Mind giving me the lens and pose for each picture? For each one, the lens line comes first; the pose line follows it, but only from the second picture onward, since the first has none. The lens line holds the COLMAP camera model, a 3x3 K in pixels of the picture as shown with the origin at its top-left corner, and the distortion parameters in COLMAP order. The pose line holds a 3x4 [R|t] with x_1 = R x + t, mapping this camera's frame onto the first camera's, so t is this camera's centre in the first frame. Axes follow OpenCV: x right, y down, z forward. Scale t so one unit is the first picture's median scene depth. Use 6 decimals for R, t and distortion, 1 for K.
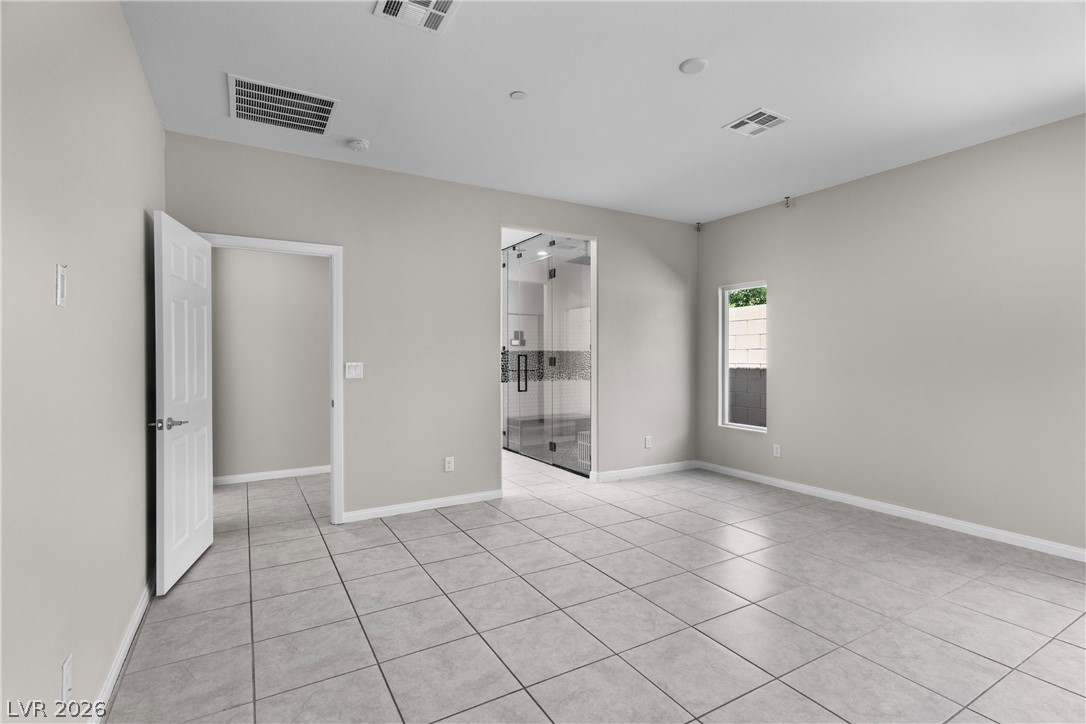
lens RADIAL K [[510.8, 0, 546.7], [0, 510.8, 358.9], [0, 0, 1]] dist [-0.001507, 0.000667]
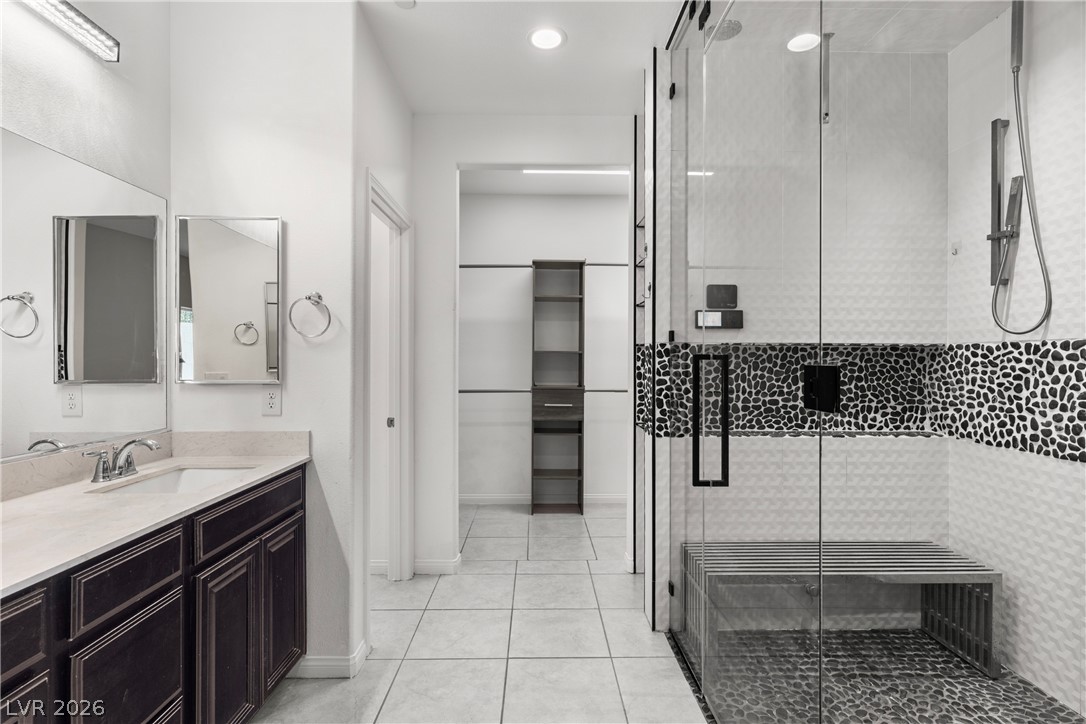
lens RADIAL K [[533.8, 0, 543.8], [0, 533.8, 360.6], [0, 0, 1]] dist [-0.001953, 0.000734]
pose [[0.870297, 0.001078, -0.492527, 0.029985], [-0.005016, 0.999965, -0.006673, -0.004109], [0.492502, 0.008278, 0.870272, 1.187809]]
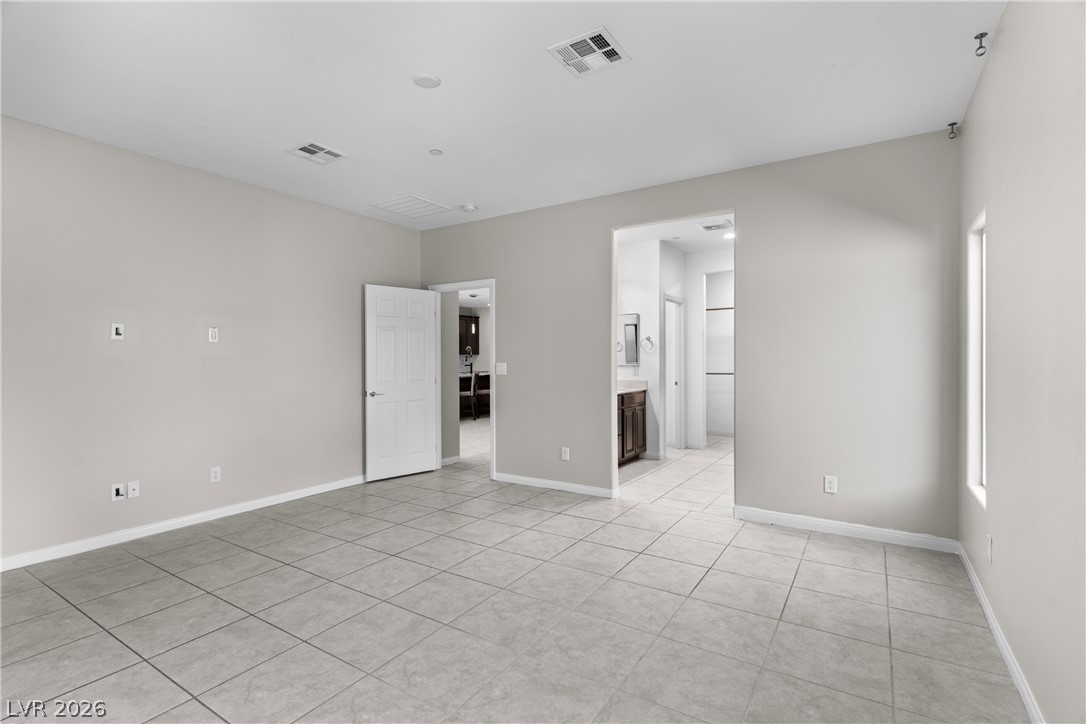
lens RADIAL K [[510.8, 0, 544.2], [0, 510.8, 361.0], [0, 0, 1]] dist [-0.001507, 0.000667]
pose [[0.455362, 0.007060, -0.890278, 0.881277], [-0.001947, 0.999974, 0.006934, -0.008298], [0.890304, -0.001424, 0.455364, 0.490836]]
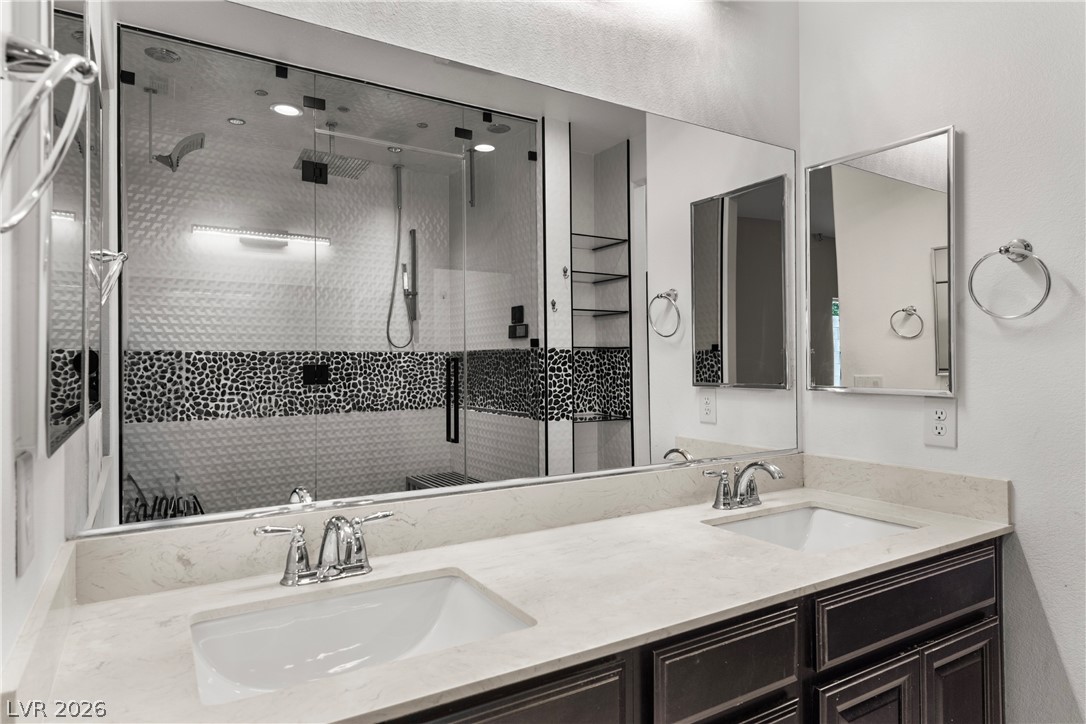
lens RADIAL K [[648.0, 0, 542.4], [0, 648.0, 359.7], [0, 0, 1]] dist [-0.000862, 0.001894]
pose [[0.027729, -0.002848, -0.999611, -0.071981], [-0.002861, 0.999992, -0.002928, -0.004165], [0.999611, 0.002941, 0.027721, 1.259007]]
